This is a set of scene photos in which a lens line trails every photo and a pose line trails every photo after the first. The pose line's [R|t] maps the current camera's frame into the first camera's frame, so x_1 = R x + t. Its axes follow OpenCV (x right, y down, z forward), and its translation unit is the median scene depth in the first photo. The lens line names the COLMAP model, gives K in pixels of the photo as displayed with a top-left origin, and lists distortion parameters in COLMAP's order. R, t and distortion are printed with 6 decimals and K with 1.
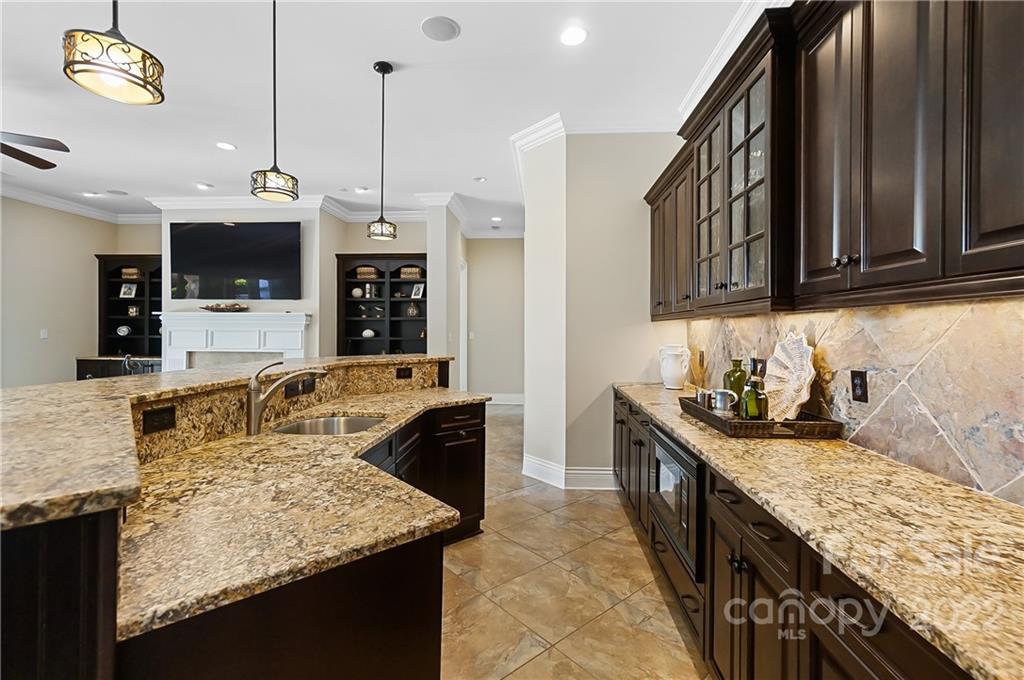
lens RADIAL K [[443.5, 0, 507.2], [0, 443.5, 332.3], [0, 0, 1]] dist [0.003068, 0.000041]
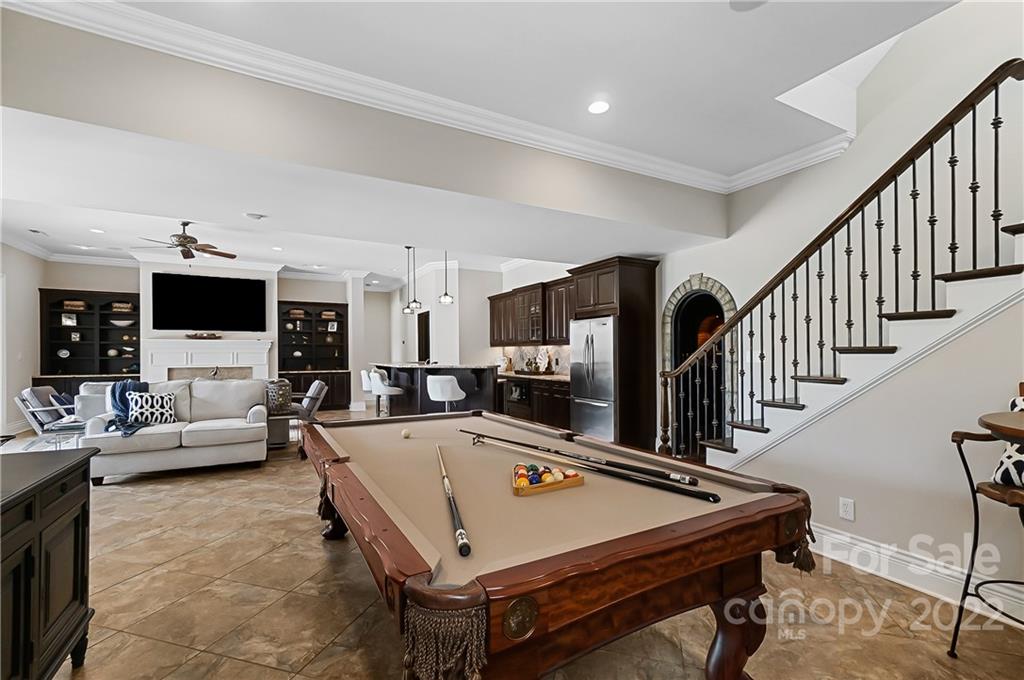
lens RADIAL K [[443.5, 0, 512.0], [0, 443.5, 349.0], [0, 0, 1]] dist [0.003068, 0.000041]
pose [[0.836811, -0.002876, 0.547484, -0.580139], [0.009740, 0.999906, -0.009635, 0.008509], [-0.547405, 0.013395, 0.836761, -0.711510]]
